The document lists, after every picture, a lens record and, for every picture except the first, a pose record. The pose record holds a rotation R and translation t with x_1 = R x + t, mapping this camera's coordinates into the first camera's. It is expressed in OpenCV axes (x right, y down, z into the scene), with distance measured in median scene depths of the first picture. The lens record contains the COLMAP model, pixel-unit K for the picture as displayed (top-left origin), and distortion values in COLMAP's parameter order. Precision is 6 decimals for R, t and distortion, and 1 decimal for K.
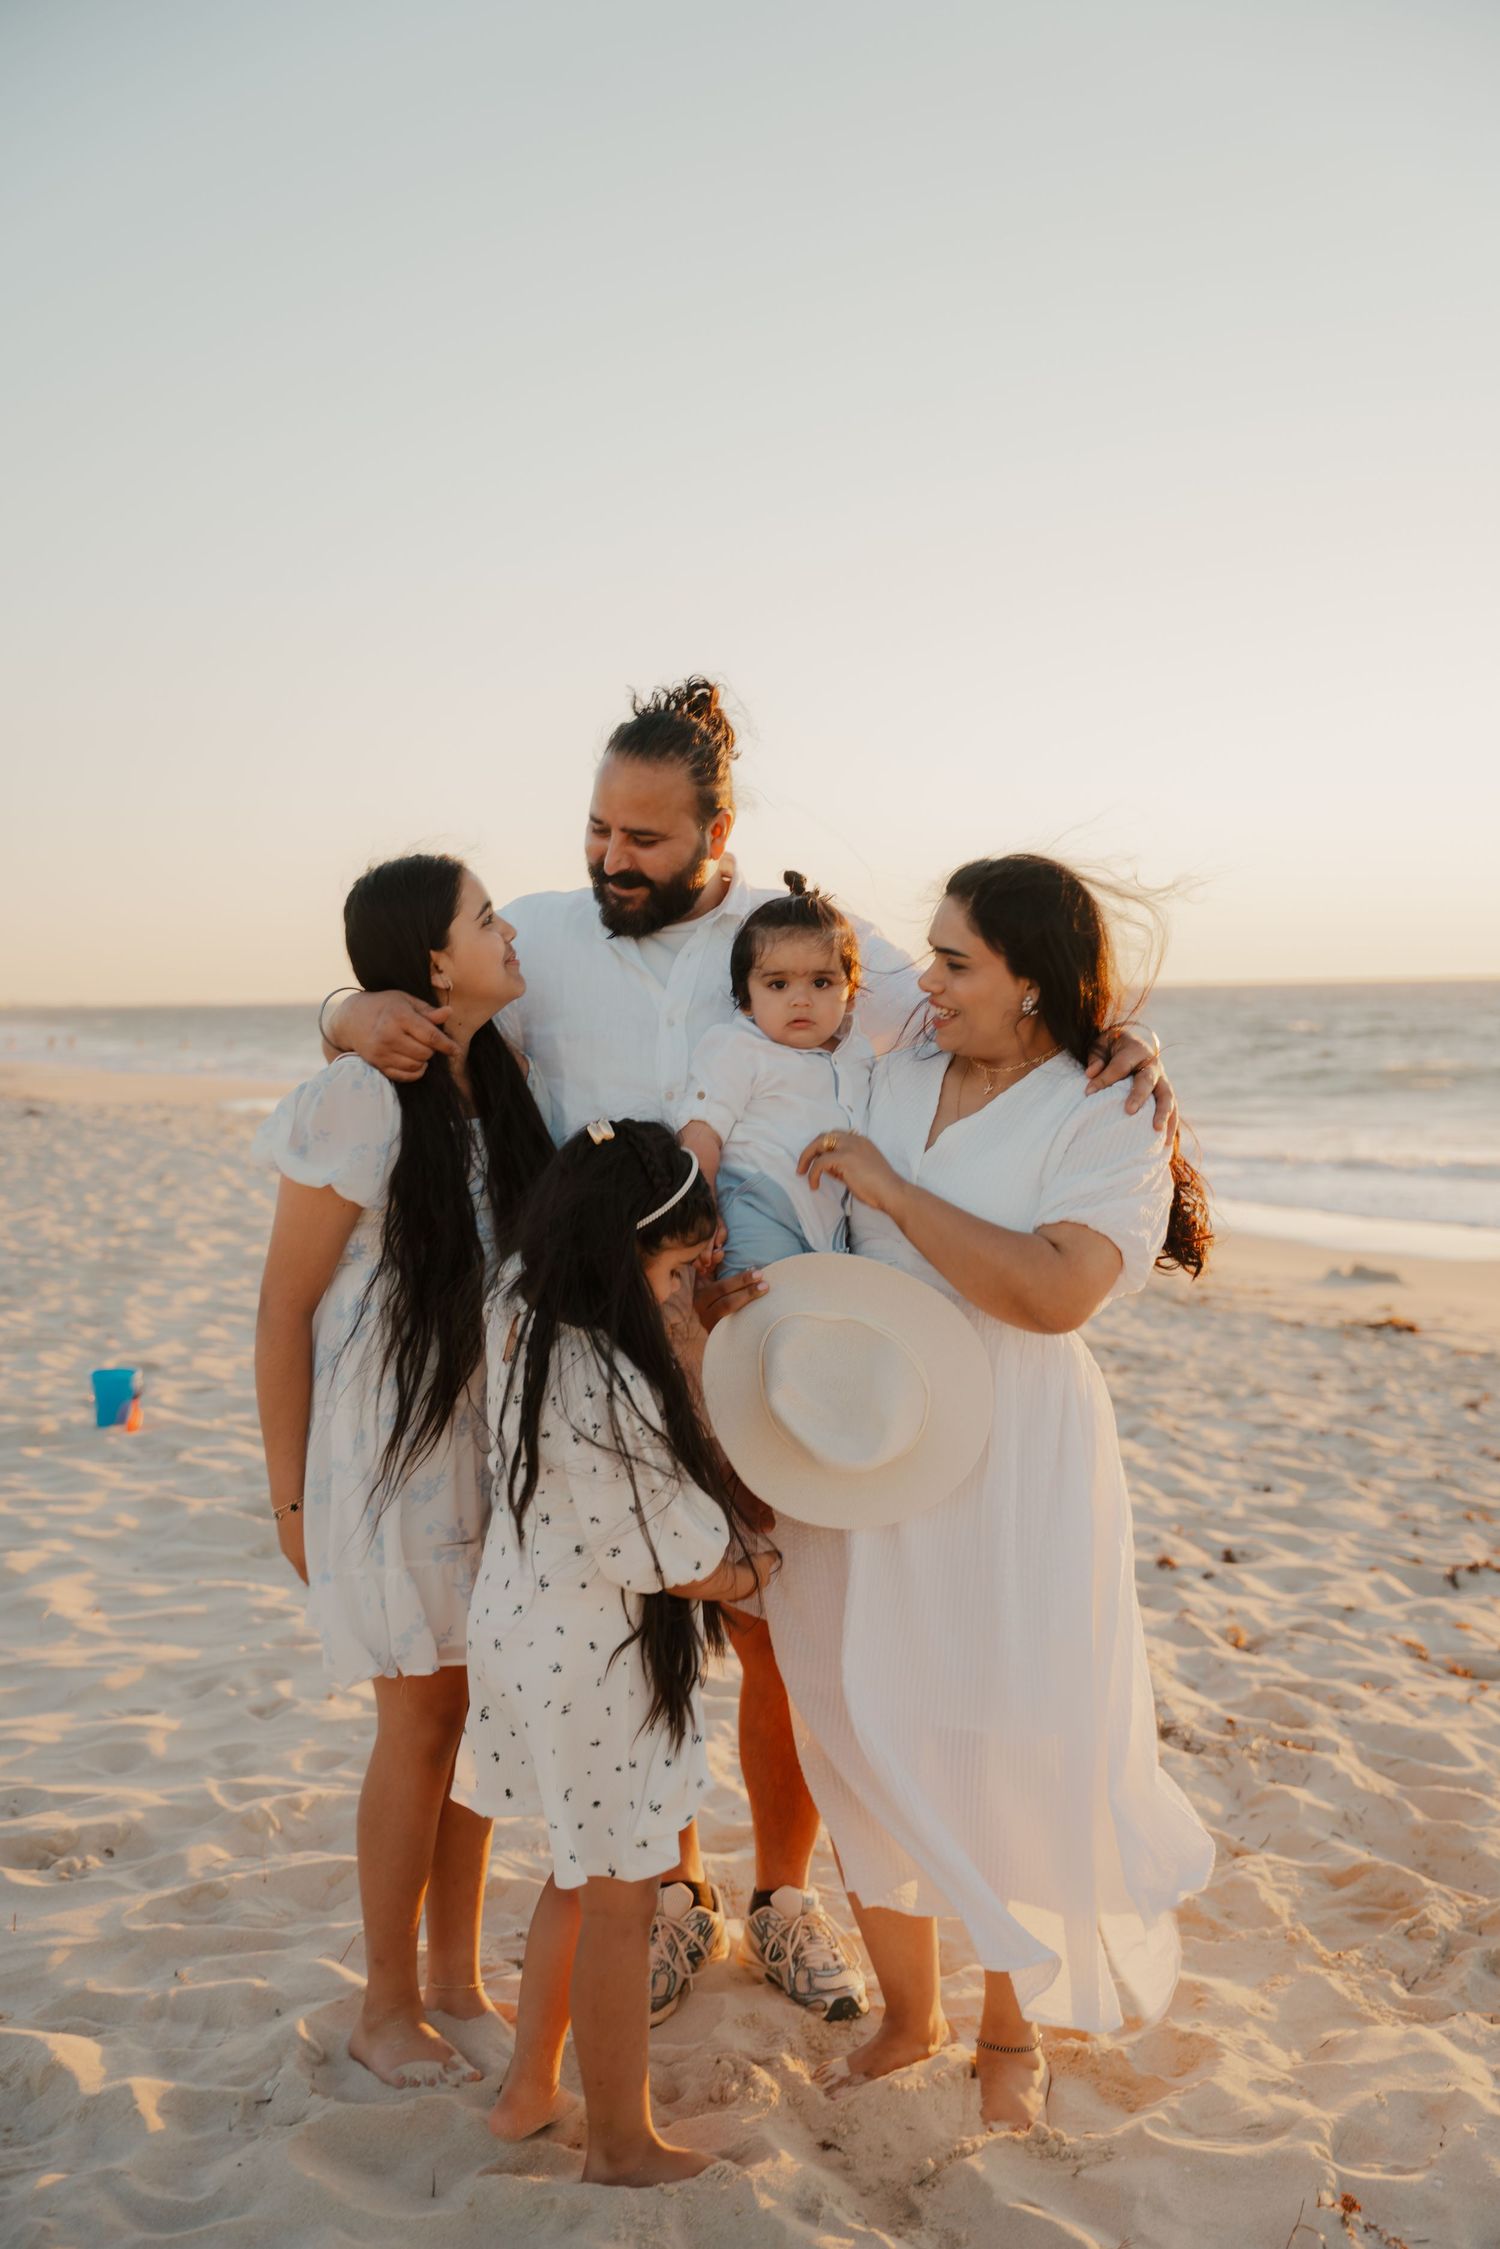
lens RADIAL K [[2453.2, 0, 756.3], [0, 2453.2, 1115.7], [0, 0, 1]] dist [0.017654, 0.000000]
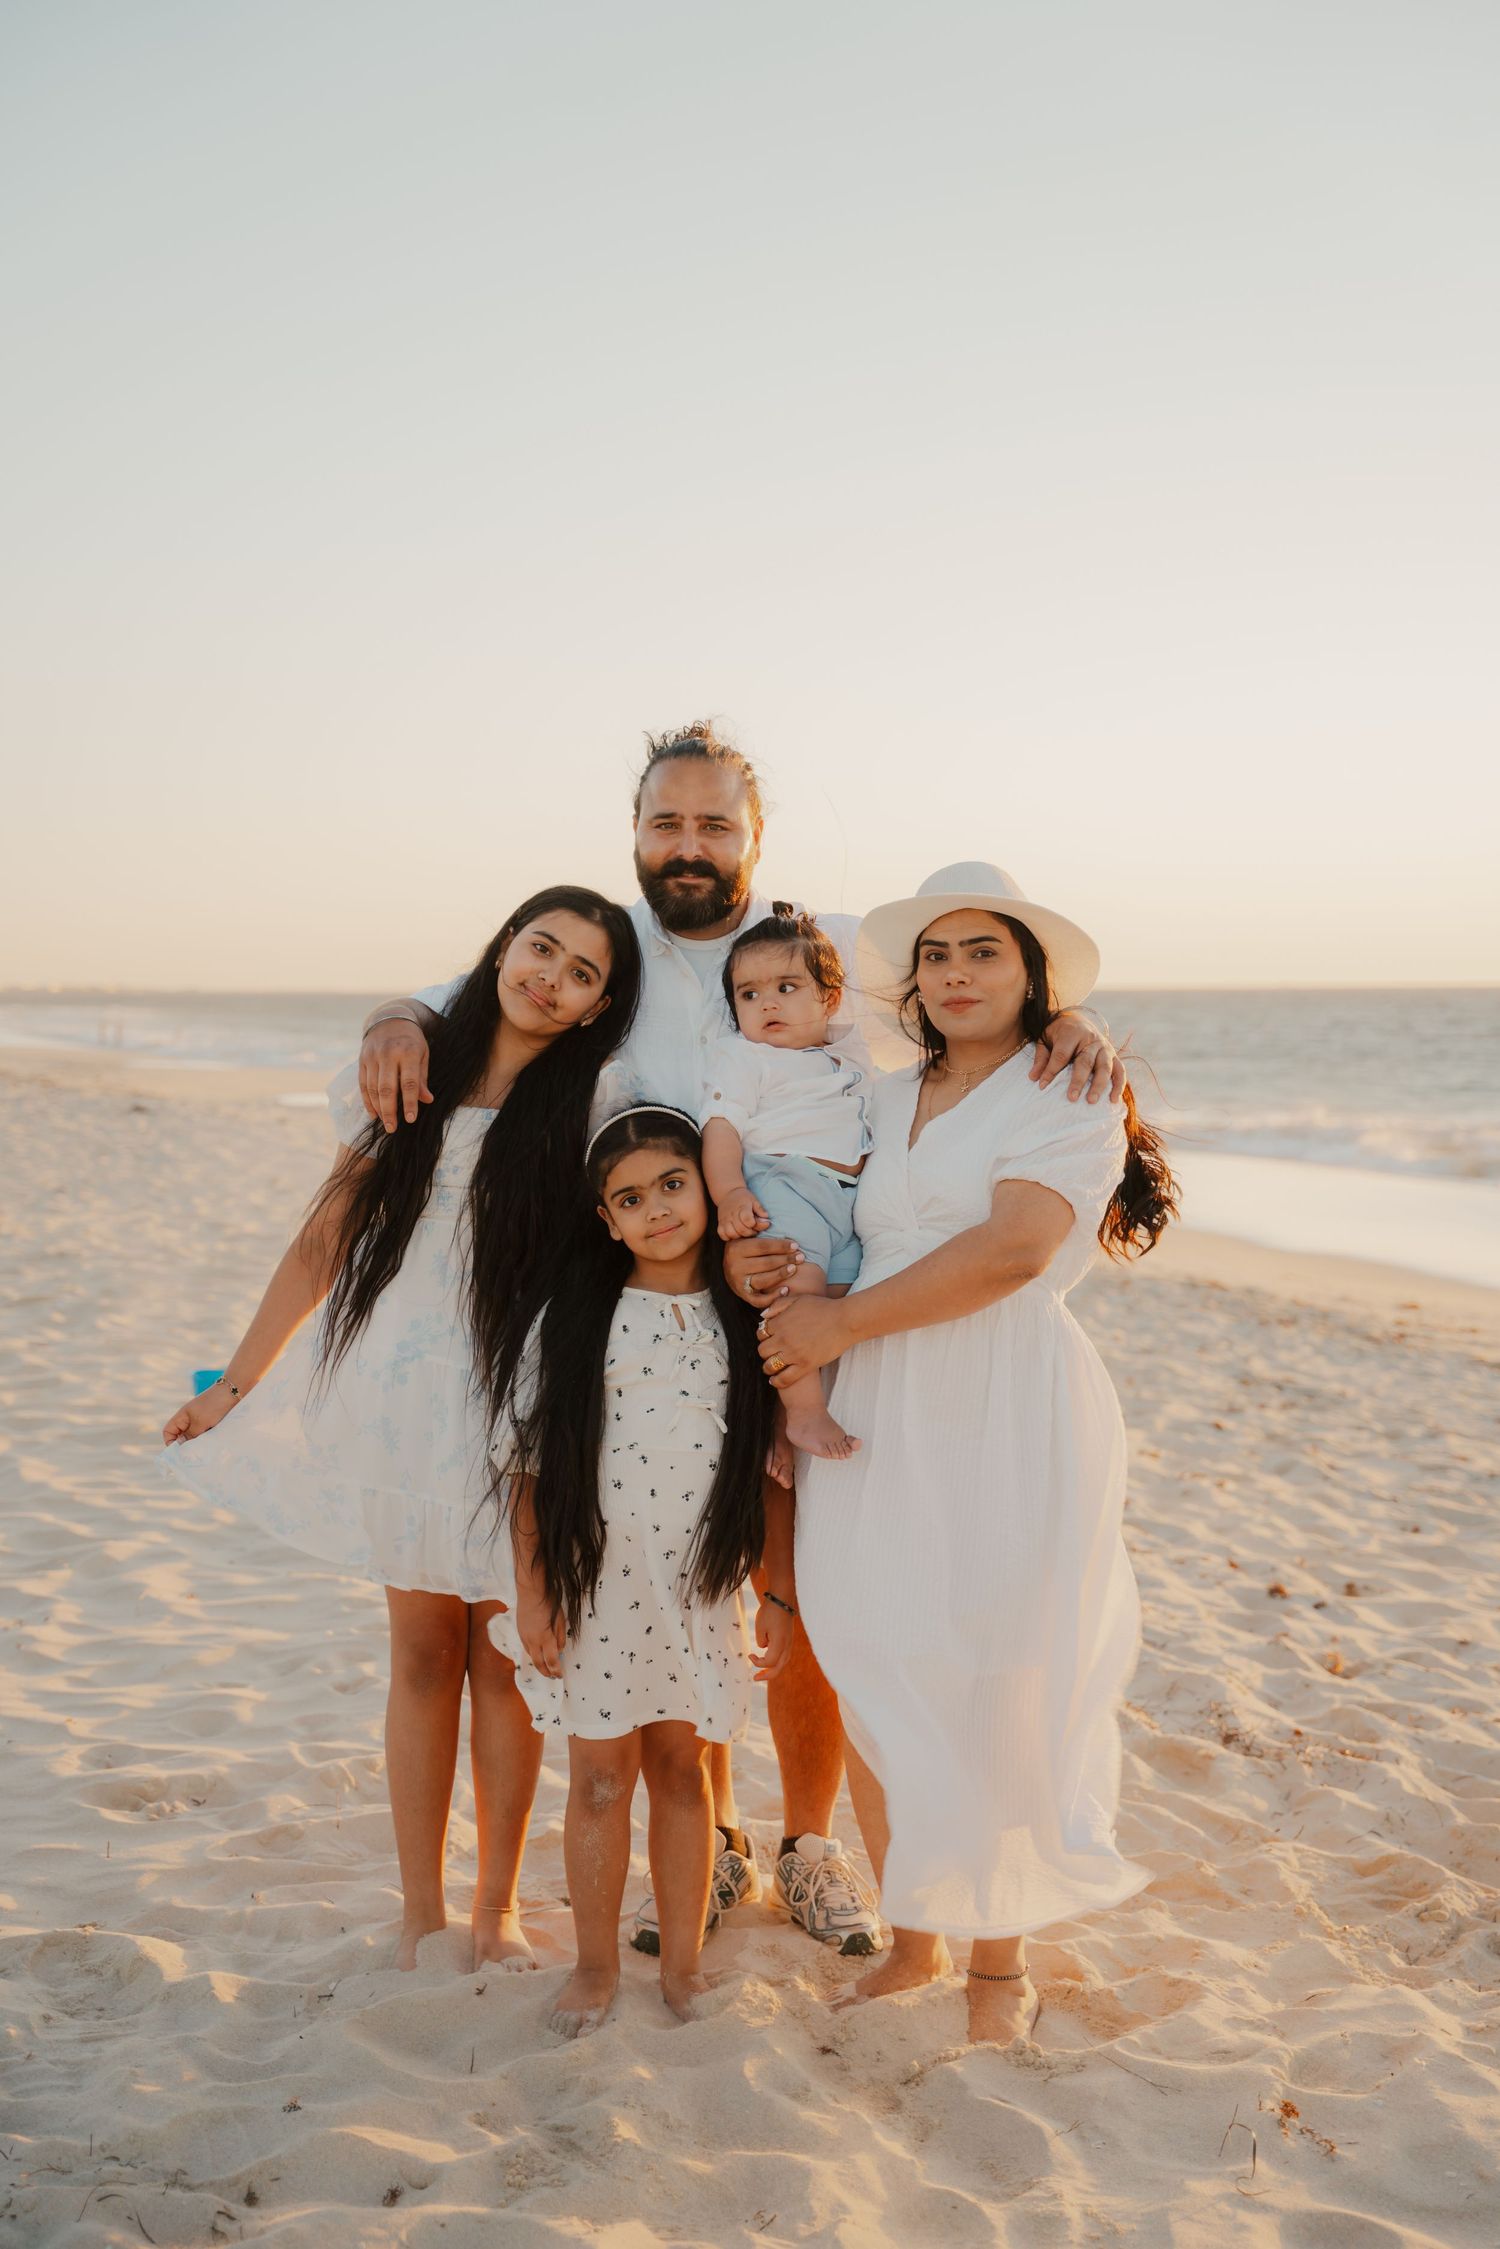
lens RADIAL K [[3022.8, 0, 746.5], [0, 3022.8, 1127.8], [0, 0, 1]] dist [0.018297, 0.000000]
pose [[0.995915, 0.018632, -0.088356, 0.085726], [-0.018716, 0.999825, -0.000126, 0.005280], [0.088338, 0.001779, 0.996089, -0.288253]]
